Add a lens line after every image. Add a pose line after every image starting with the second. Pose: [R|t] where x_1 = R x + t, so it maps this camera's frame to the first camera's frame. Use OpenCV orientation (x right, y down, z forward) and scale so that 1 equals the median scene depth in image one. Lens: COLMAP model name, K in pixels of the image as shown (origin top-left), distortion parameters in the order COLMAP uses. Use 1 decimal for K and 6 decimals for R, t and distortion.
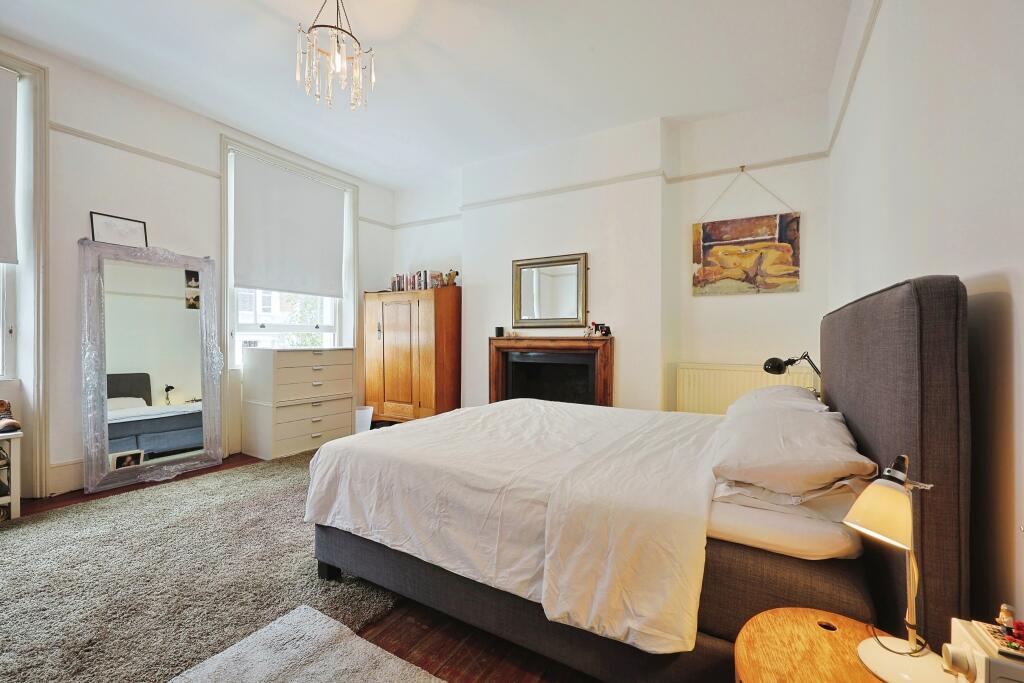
lens RADIAL K [[438.0, 0, 511.8], [0, 438.0, 337.6], [0, 0, 1]] dist [-0.000011, 0.000364]
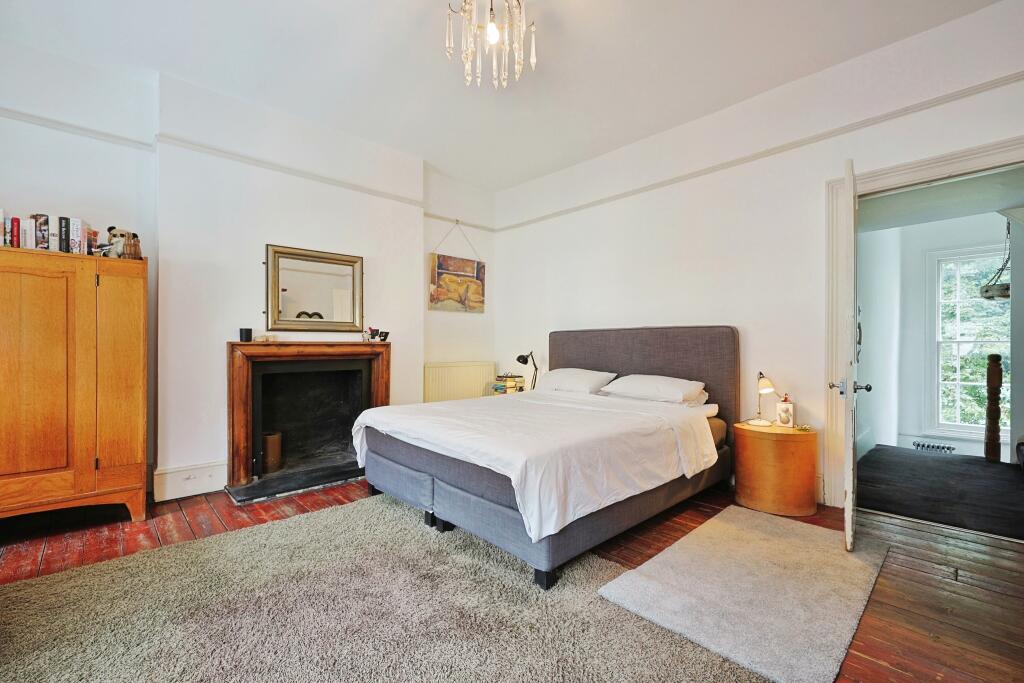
lens RADIAL K [[438.0, 0, 513.9], [0, 438.0, 343.7], [0, 0, 1]] dist [-0.000011, 0.000364]
pose [[0.269404, -0.001954, 0.963025, -0.740672], [0.001122, 0.999998, 0.001716, 0.000818], [-0.963027, 0.000618, 0.269406, 0.430979]]
